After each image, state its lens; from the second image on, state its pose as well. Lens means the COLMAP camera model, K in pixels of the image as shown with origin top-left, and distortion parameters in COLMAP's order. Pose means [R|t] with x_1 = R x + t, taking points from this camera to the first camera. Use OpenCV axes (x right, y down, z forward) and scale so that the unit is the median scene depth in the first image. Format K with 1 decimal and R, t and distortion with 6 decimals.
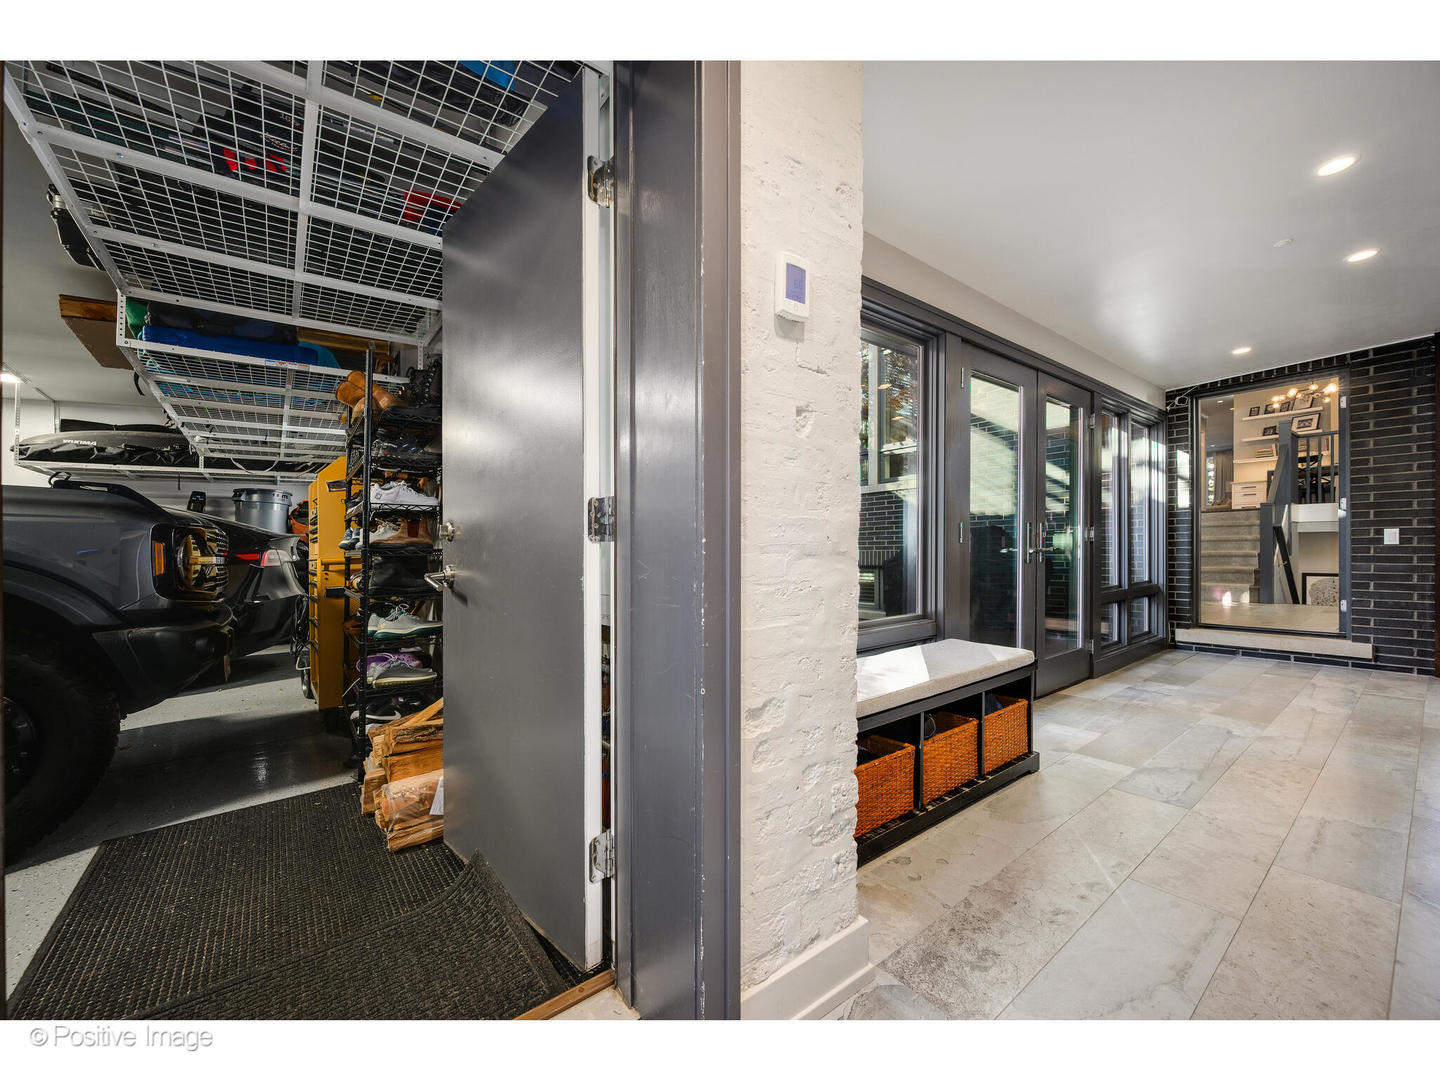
lens RADIAL K [[569.4, 0, 717.7], [0, 569.4, 556.8], [0, 0, 1]] dist [-0.001960, -0.000241]
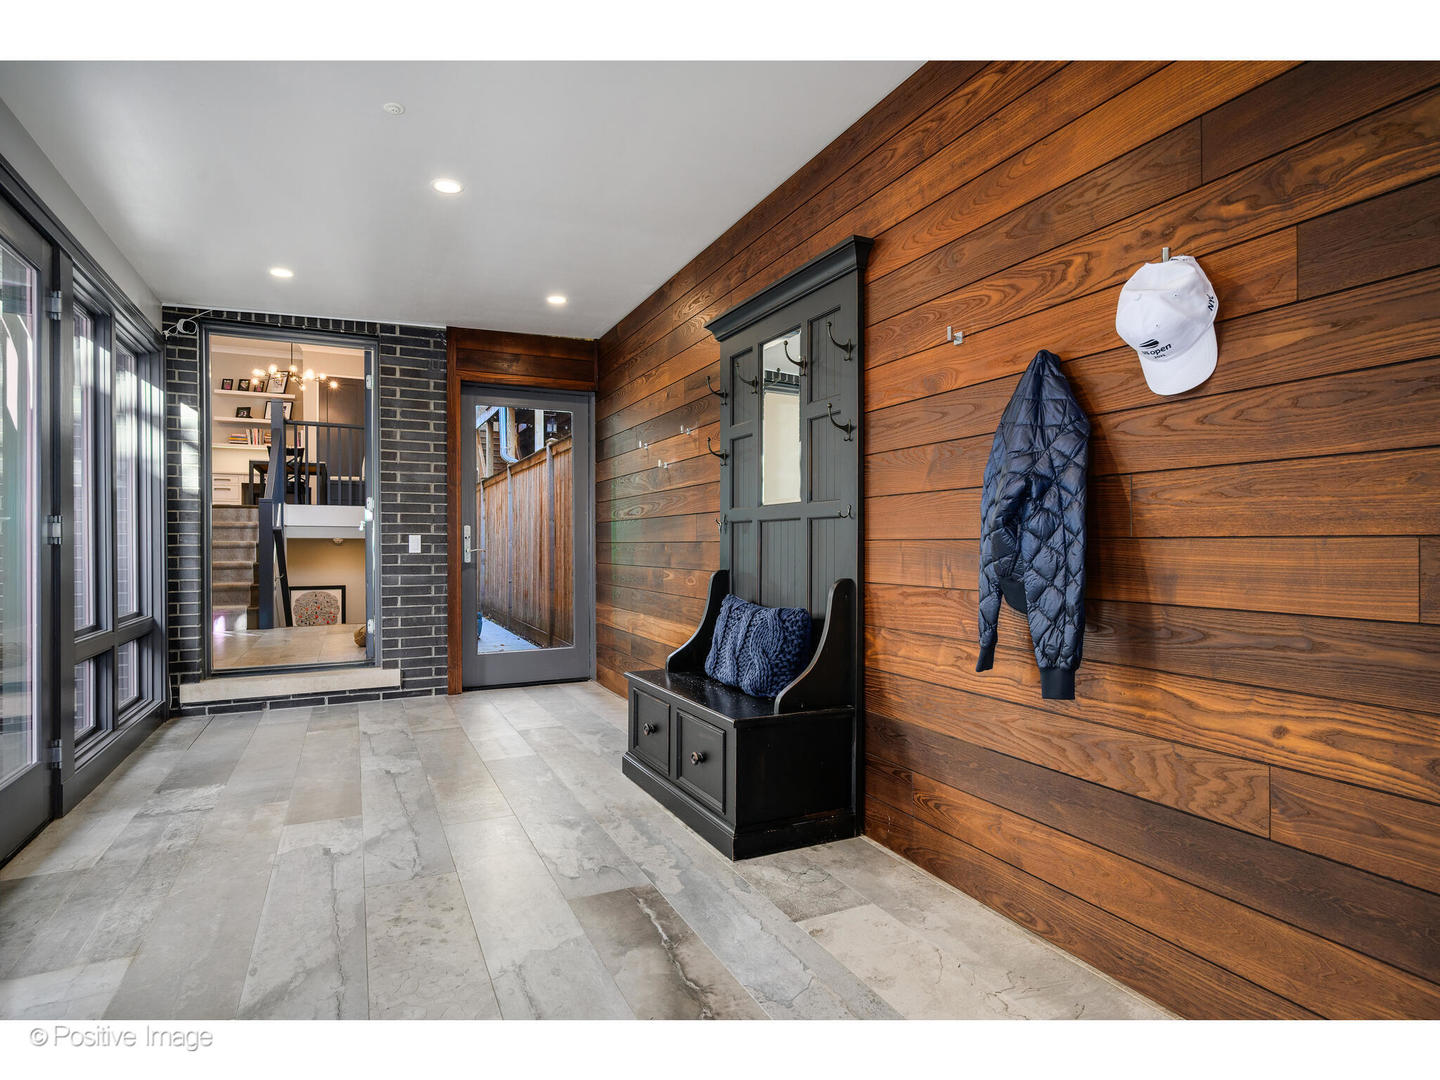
lens RADIAL K [[768.6, 0, 719.5], [0, 768.6, 555.0], [0, 0, 1]] dist [-0.001475, -0.000270]
pose [[0.210571, 0.001469, 0.977578, 0.104100], [0.016424, 0.999852, -0.005041, -0.004287], [-0.977441, 0.017117, 0.210515, 0.250585]]
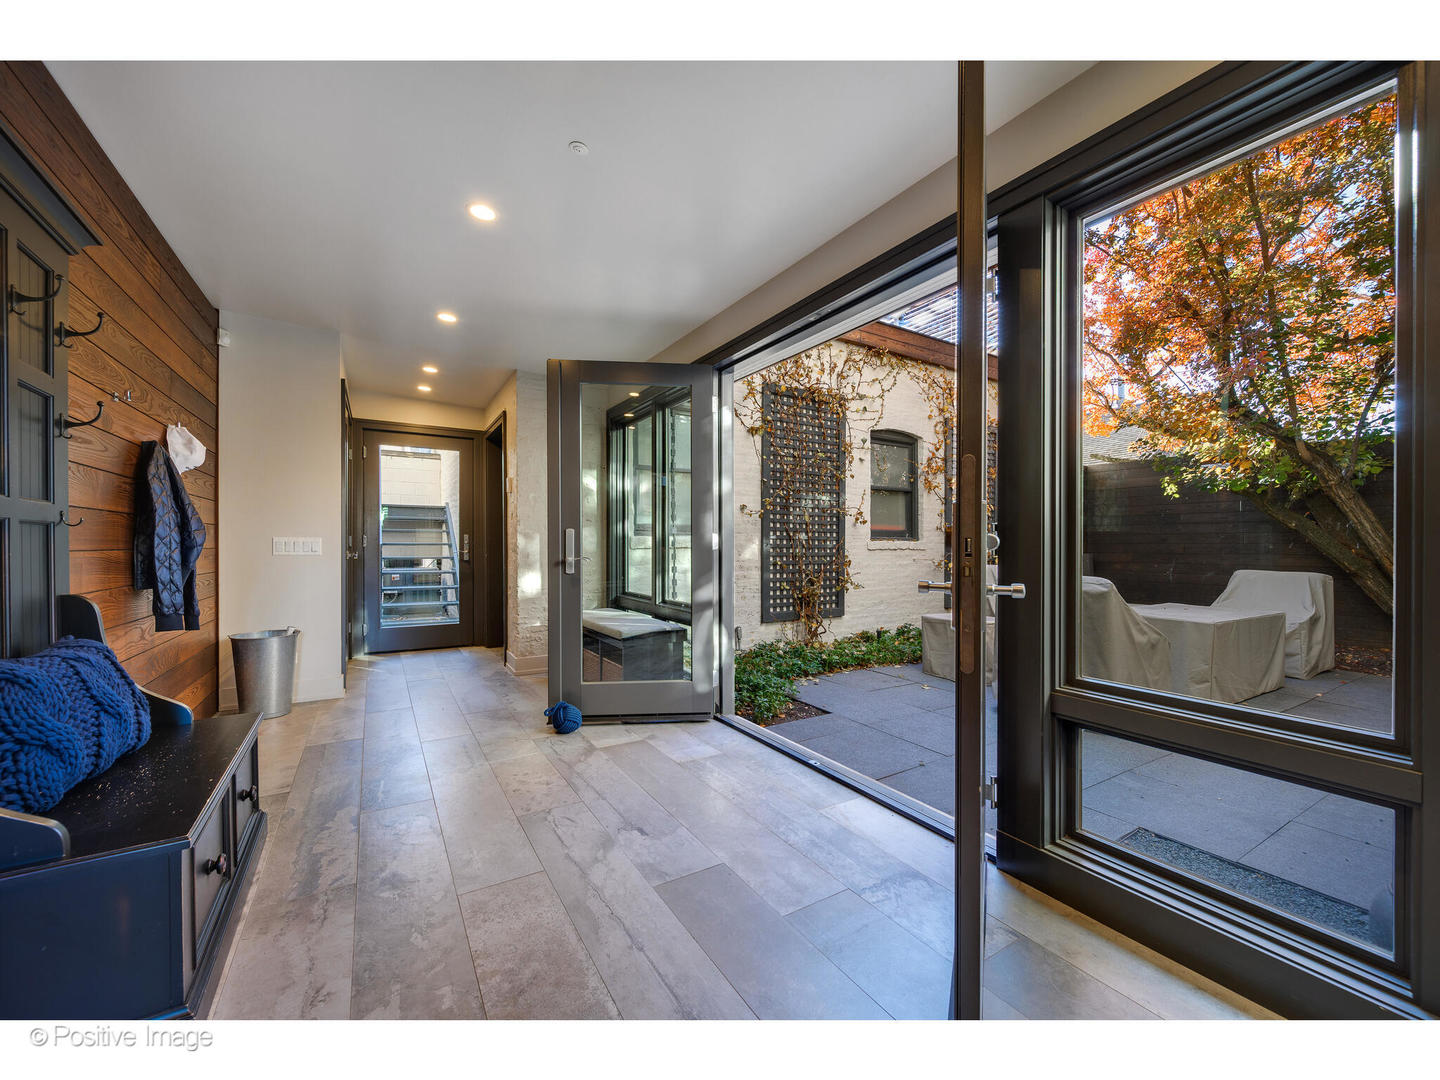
lens RADIAL K [[569.4, 0, 717.7], [0, 569.4, 556.8], [0, 0, 1]] dist [-0.001960, -0.000241]
pose [[-0.115062, 0.036910, -0.992672, 1.001460], [-0.019043, 0.999044, 0.039354, -0.034793], [0.993176, 0.023432, -0.114249, 0.743453]]
